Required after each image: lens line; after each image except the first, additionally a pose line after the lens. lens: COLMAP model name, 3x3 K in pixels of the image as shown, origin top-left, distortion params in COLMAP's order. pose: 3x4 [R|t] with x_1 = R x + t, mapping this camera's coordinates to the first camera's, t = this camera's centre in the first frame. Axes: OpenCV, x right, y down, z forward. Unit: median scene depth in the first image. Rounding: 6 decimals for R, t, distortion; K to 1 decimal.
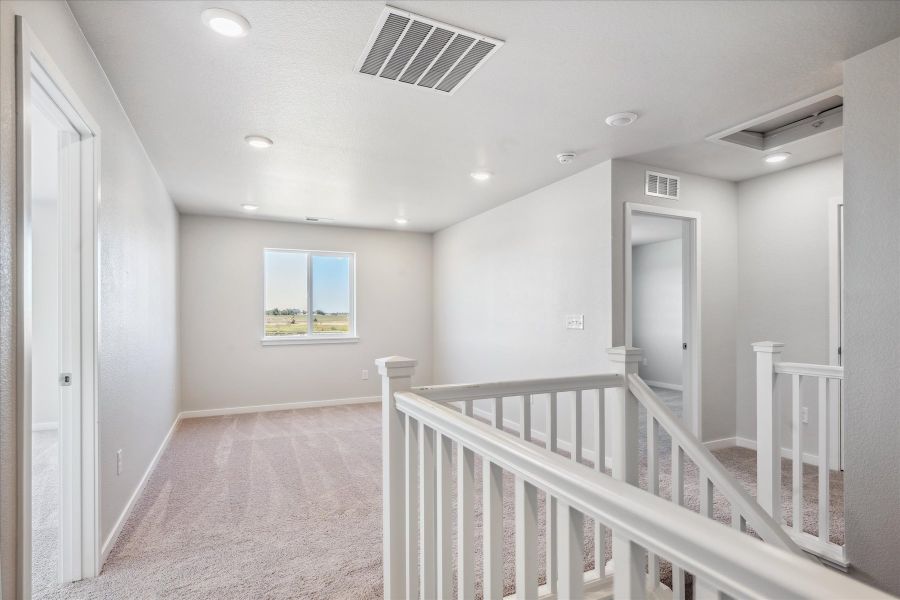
lens RADIAL K [[458.3, 0, 448.5], [0, 458.3, 301.8], [0, 0, 1]] dist [0.002240, 0.000217]
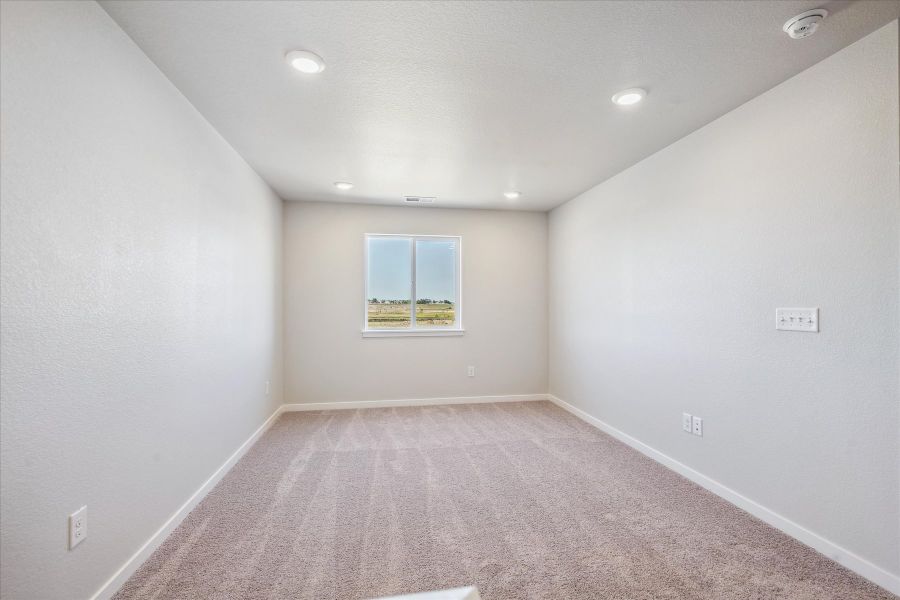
lens RADIAL K [[458.3, 0, 448.5], [0, 458.3, 301.8], [0, 0, 1]] dist [0.002240, 0.000217]
pose [[0.970426, 0.002229, -0.241387, -0.012060], [0.003328, 0.999739, 0.022608, 0.003125], [0.241374, -0.022743, 0.970166, 0.161012]]
